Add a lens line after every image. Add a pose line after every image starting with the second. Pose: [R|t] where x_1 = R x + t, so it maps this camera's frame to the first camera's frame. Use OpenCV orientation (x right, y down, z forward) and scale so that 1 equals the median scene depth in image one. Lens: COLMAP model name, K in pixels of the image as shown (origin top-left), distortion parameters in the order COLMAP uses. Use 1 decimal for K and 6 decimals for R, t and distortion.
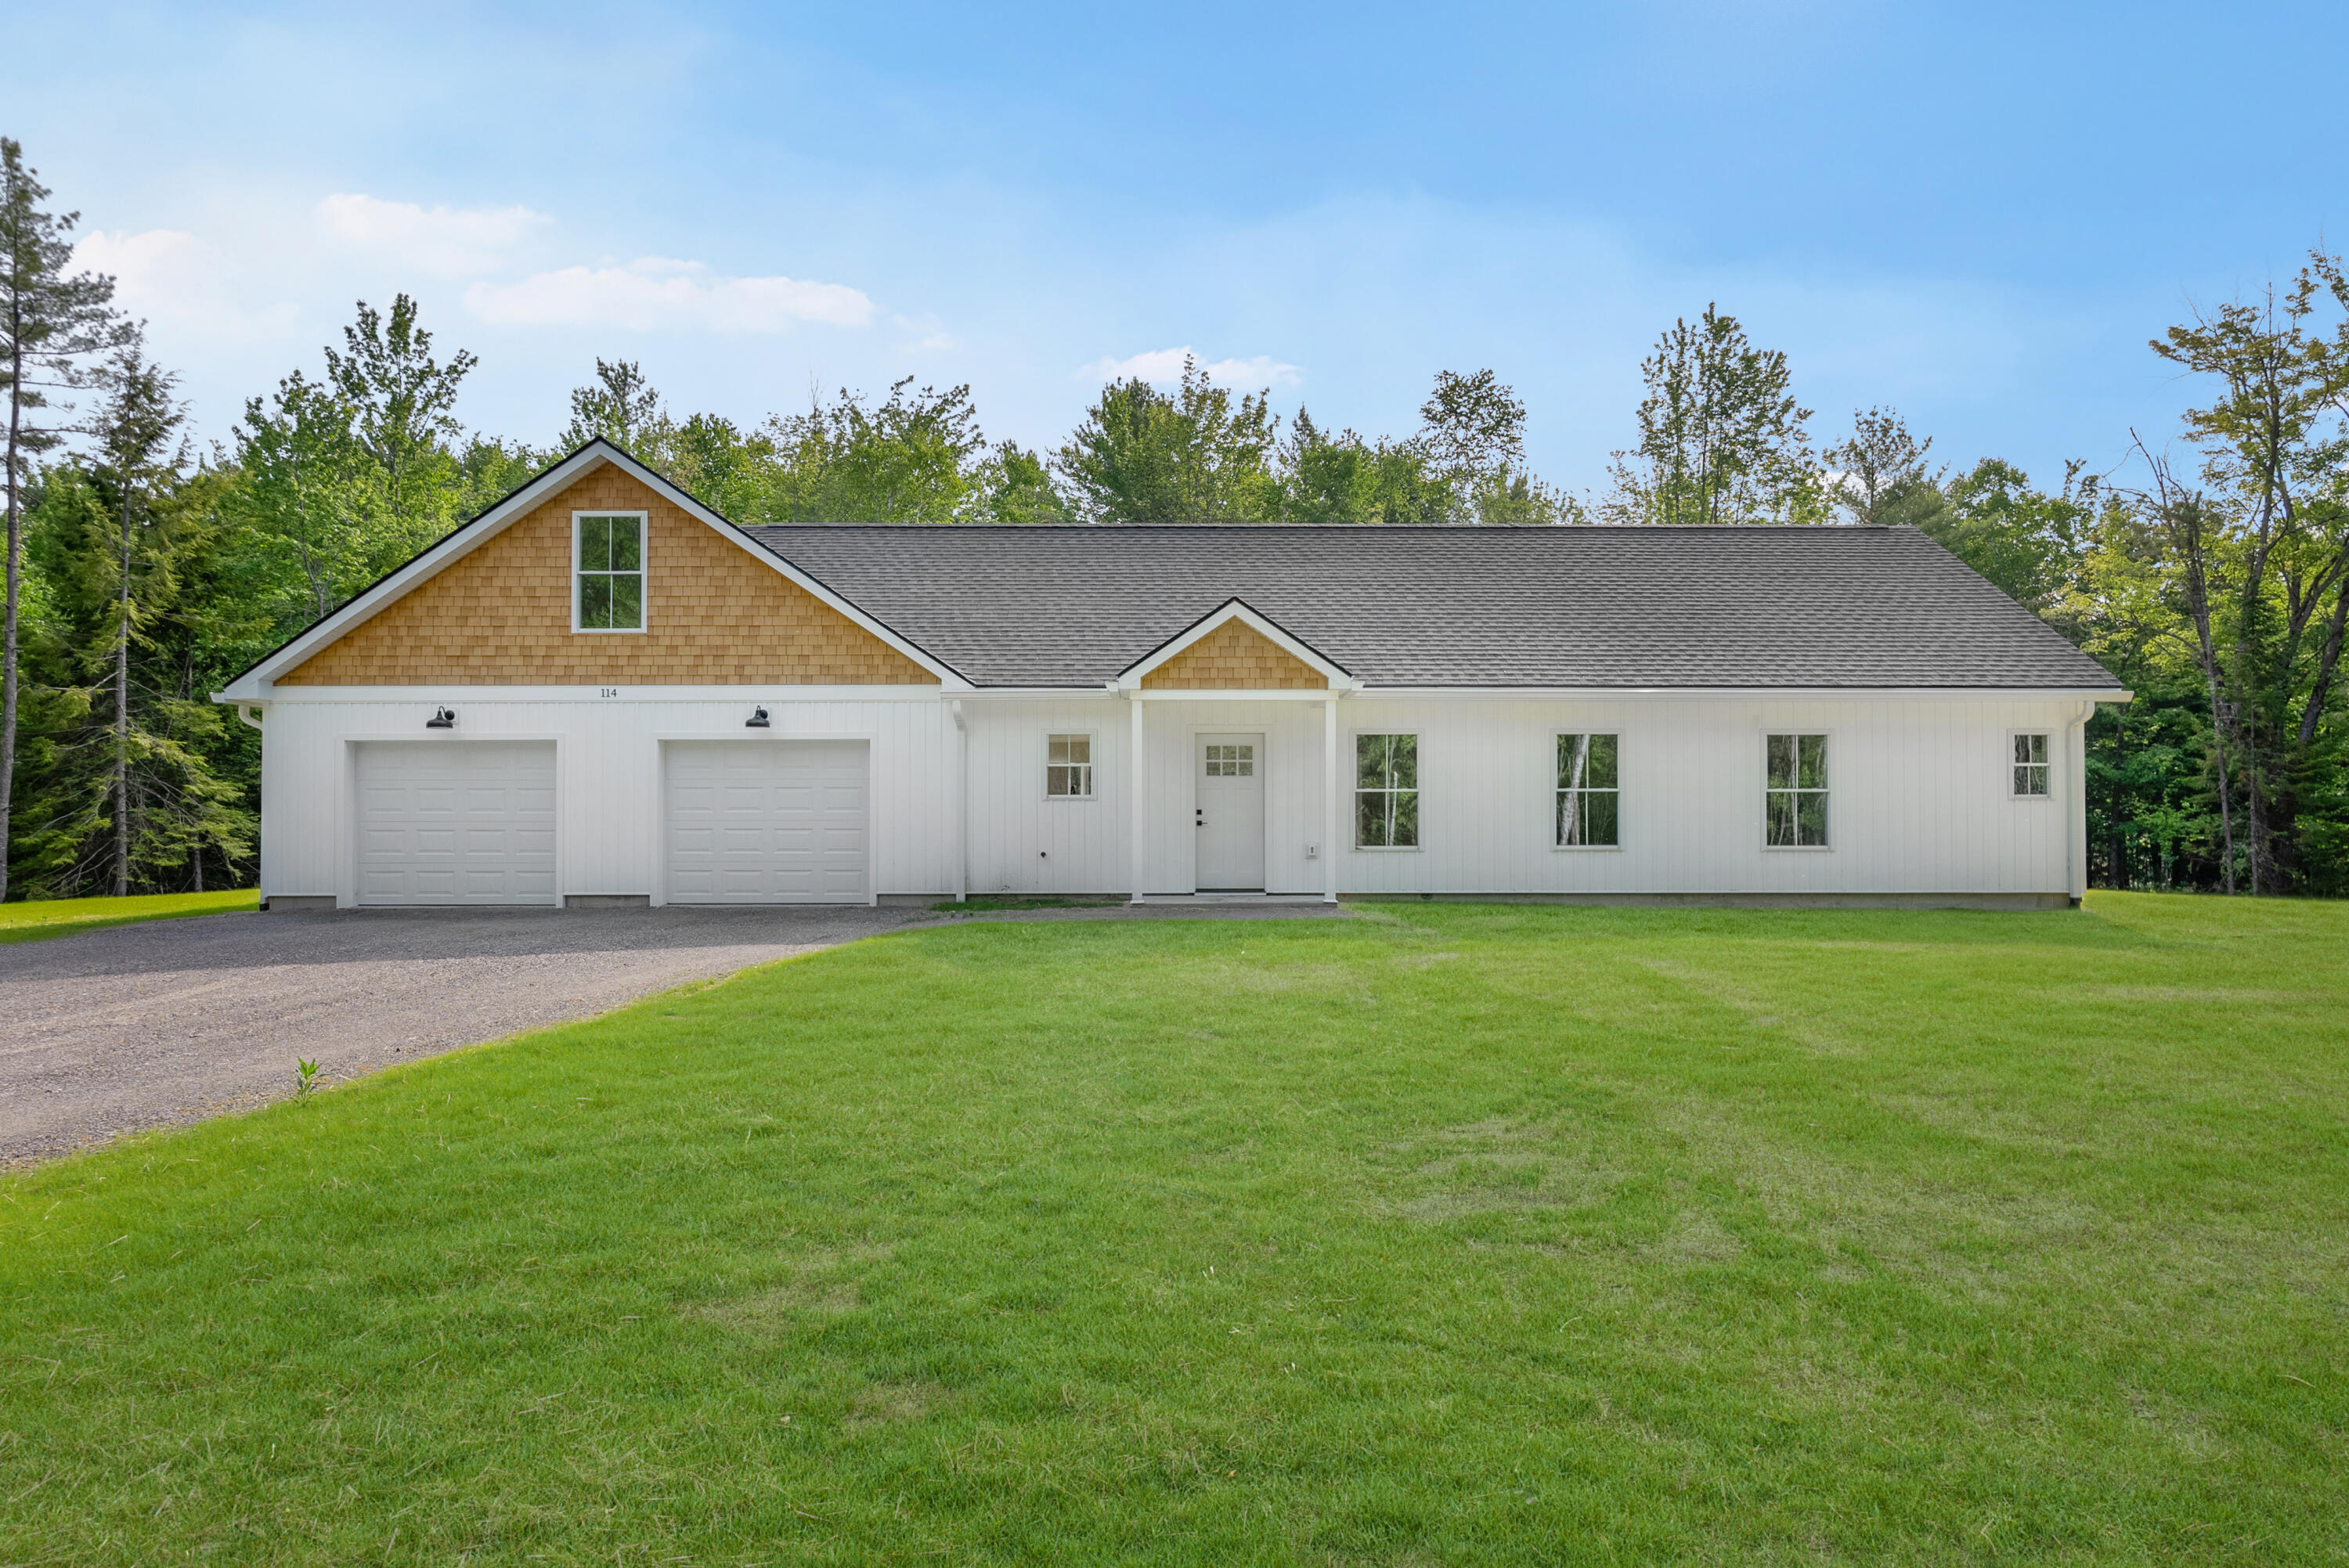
lens RADIAL K [[1328.9, 0, 1174.4], [0, 1328.9, 810.0], [0, 0, 1]] dist [-0.017968, 0.017512]
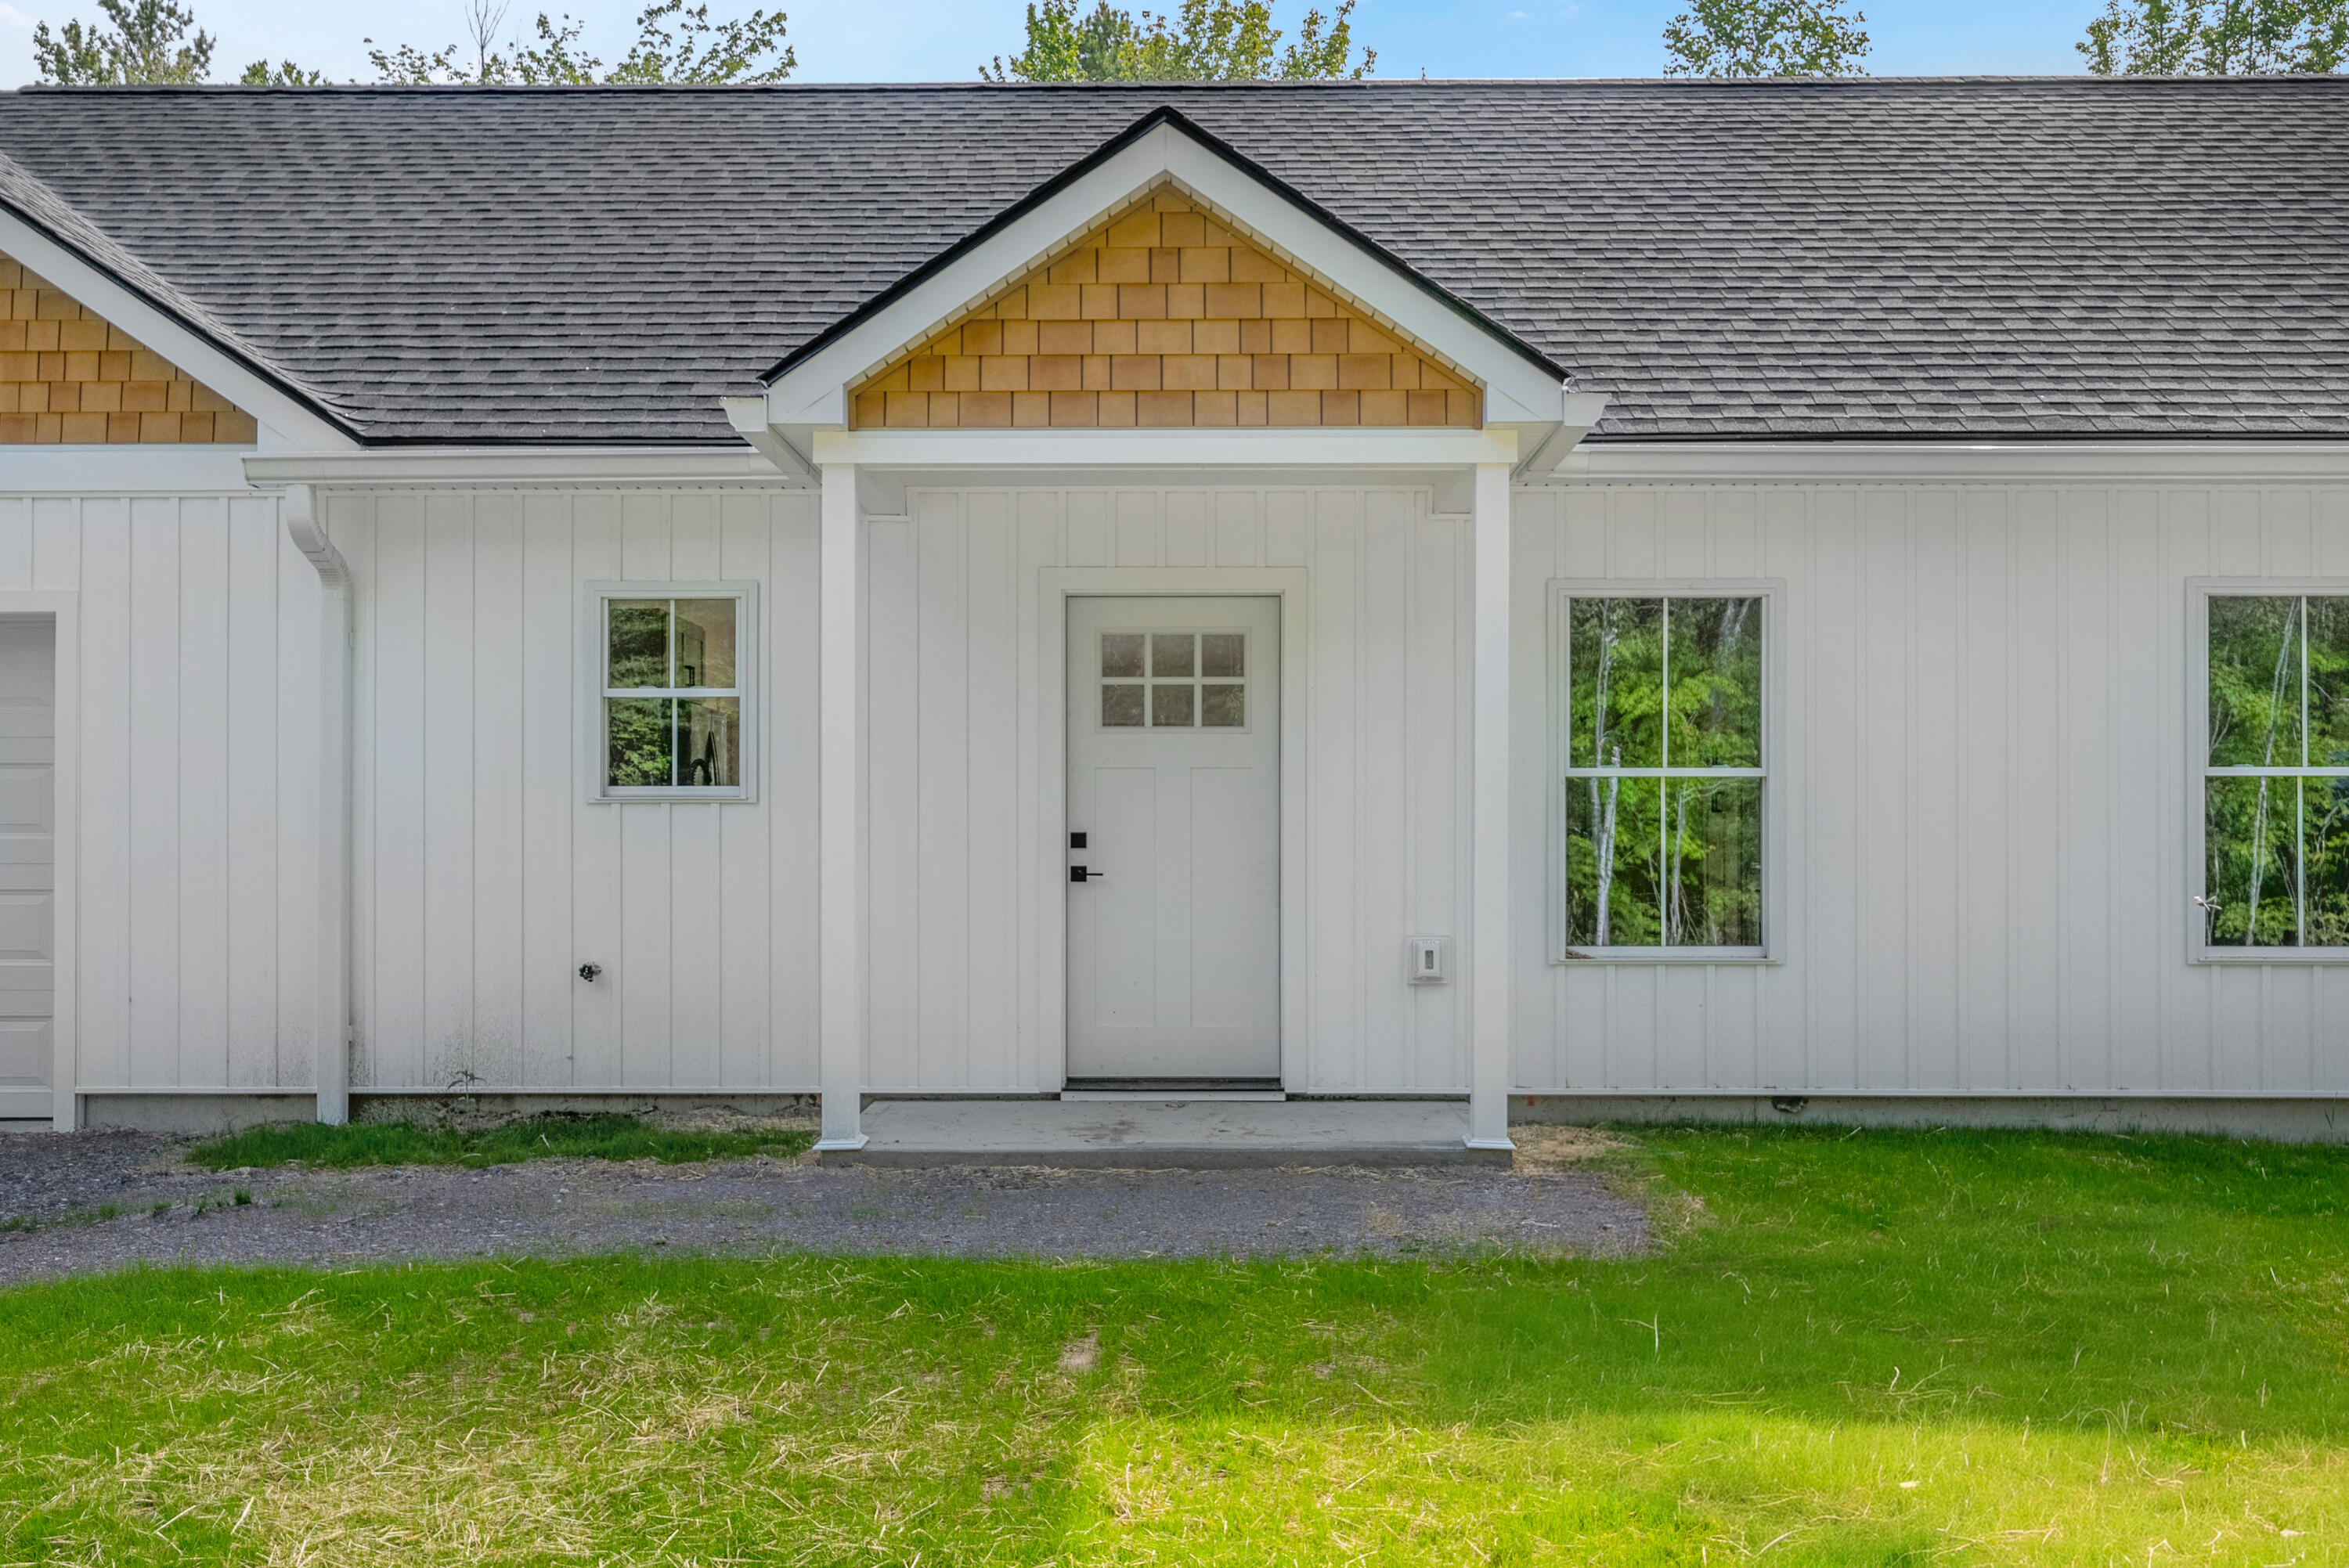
lens RADIAL K [[2114.2, 0, 1172.7], [0, 2114.2, 837.9], [0, 0, 1]] dist [-0.062544, 0.126734]
pose [[0.999744, 0.002088, -0.022510, 0.053645], [-0.001886, 0.999958, 0.008980, -0.003777], [0.022528, -0.008936, 0.999706, 0.495246]]
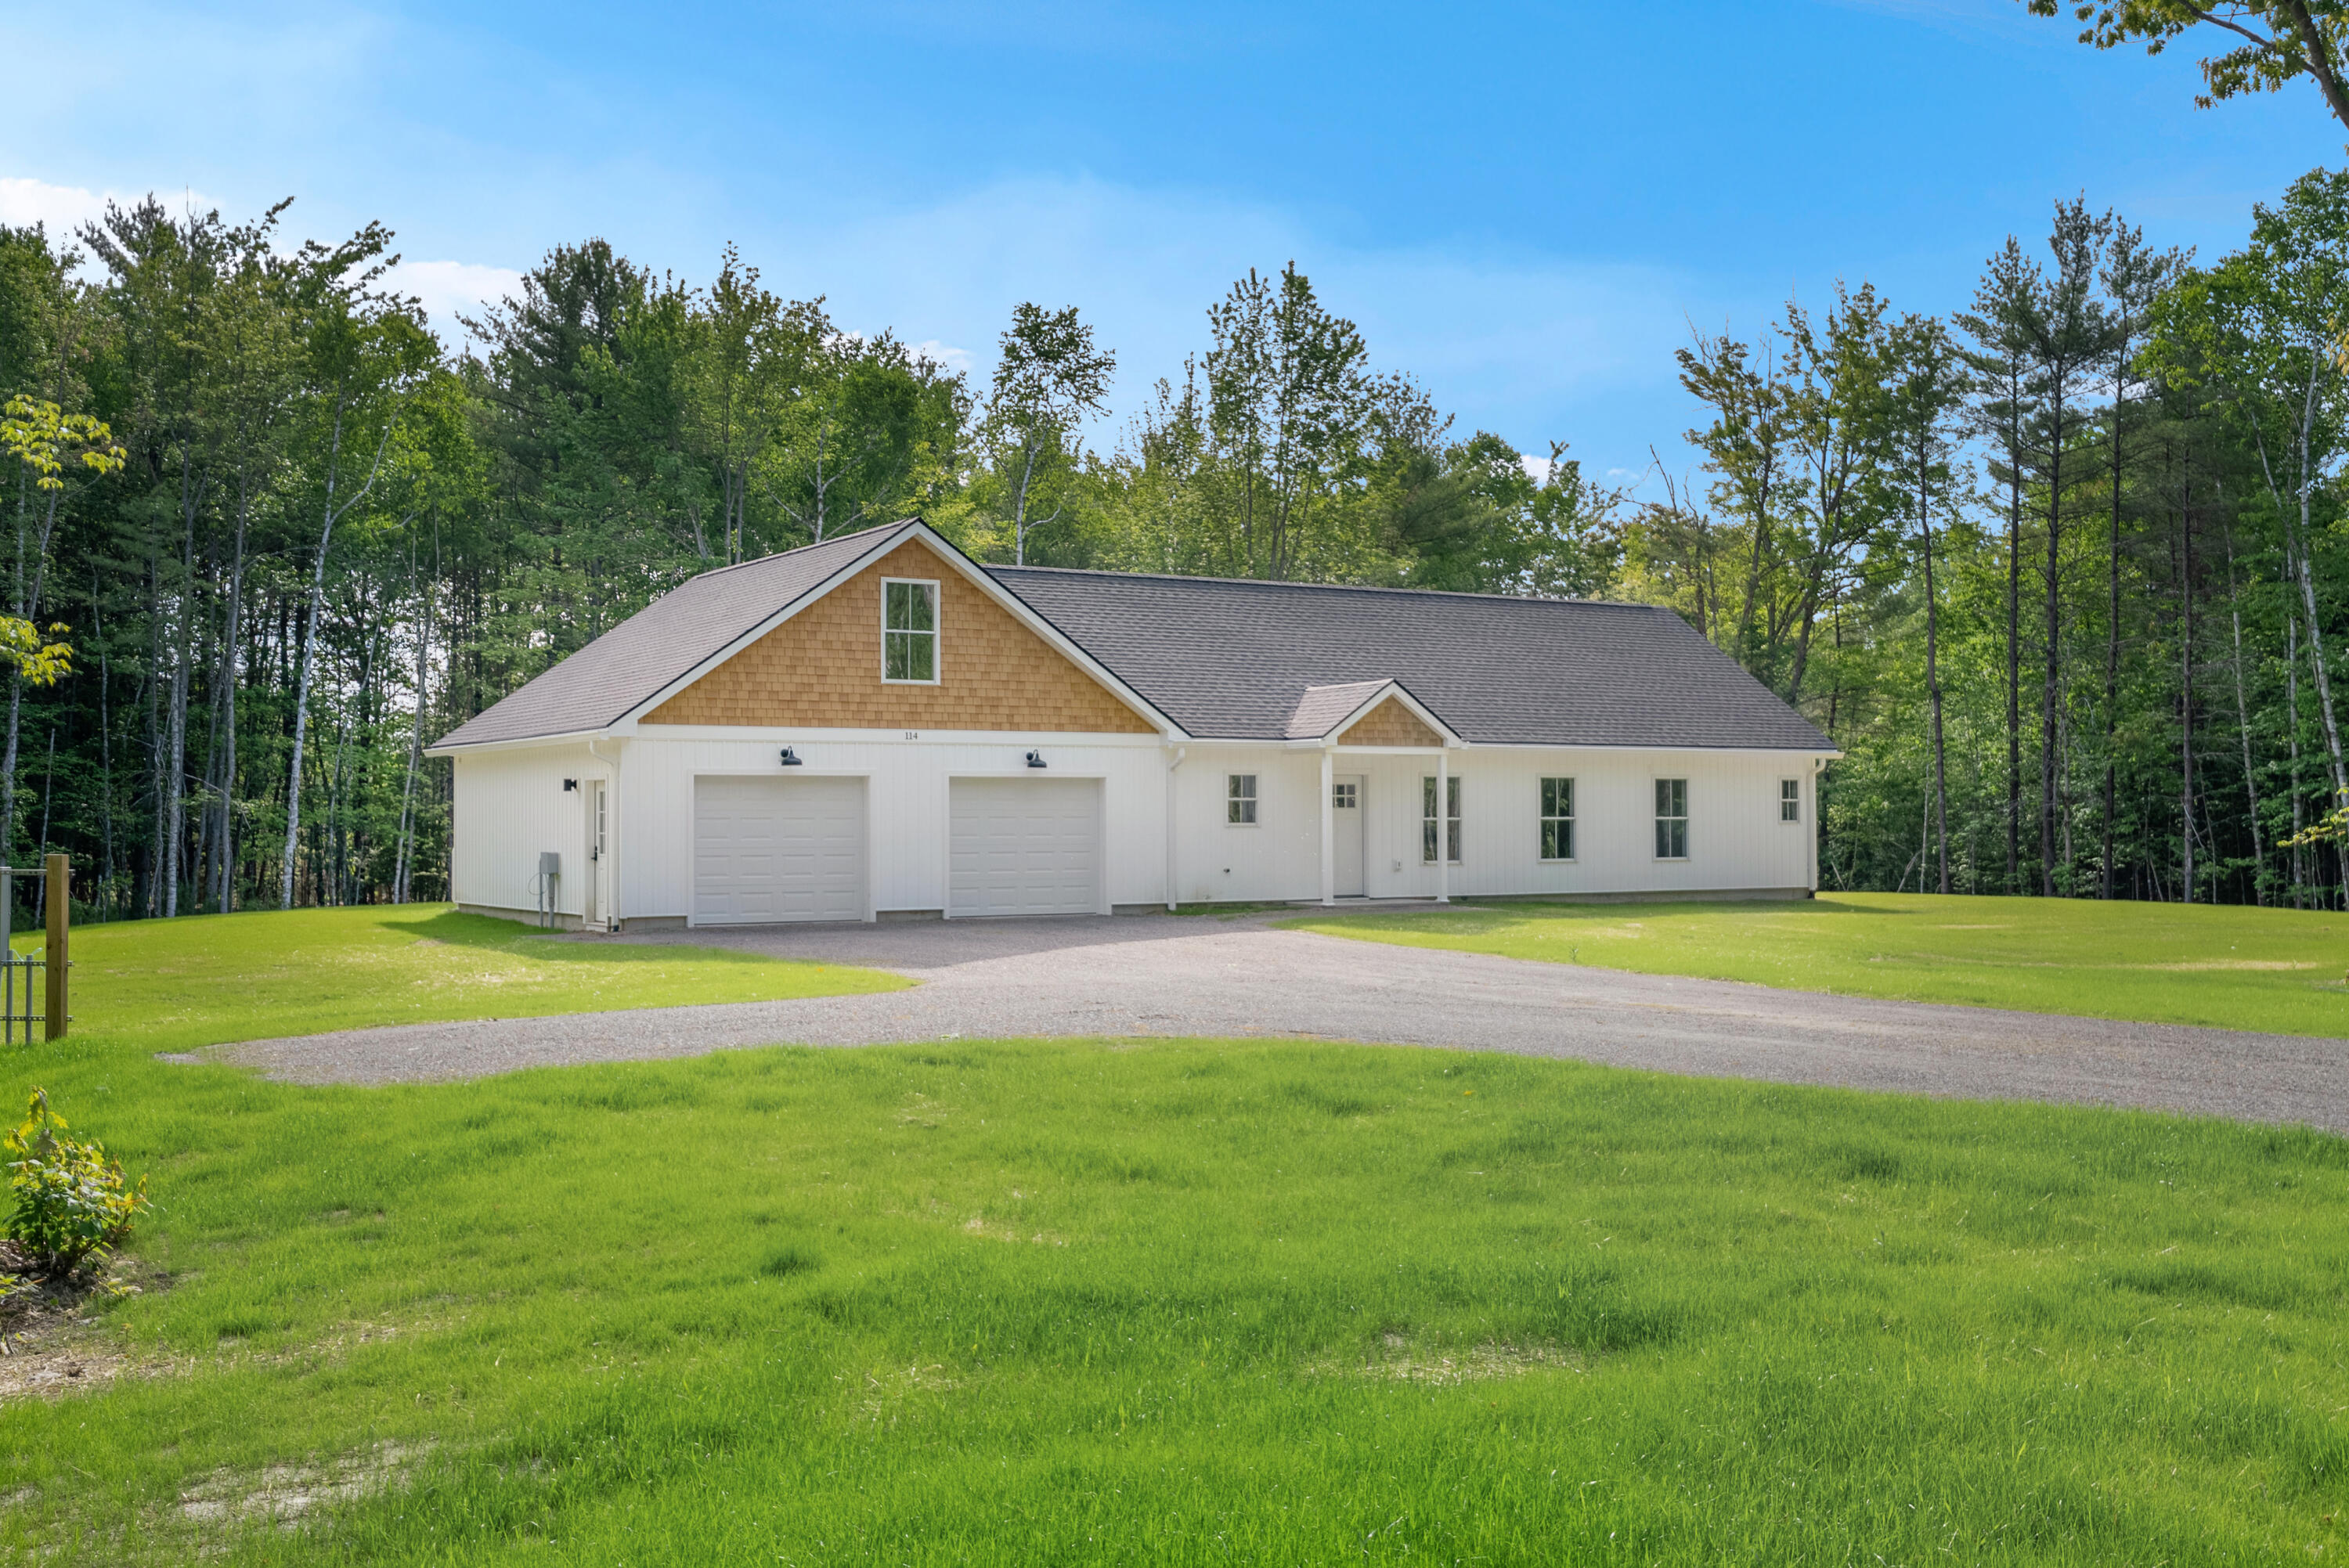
lens RADIAL K [[2336.1, 0, 1174.5], [0, 2336.1, 784.0], [0, 0, 1]] dist [0.001291, 0.002275]
pose [[0.857008, 0.006915, 0.515257, -1.278363], [-0.003284, 0.999963, -0.007957, -0.030605], [-0.515293, 0.005127, 0.856999, -0.867733]]
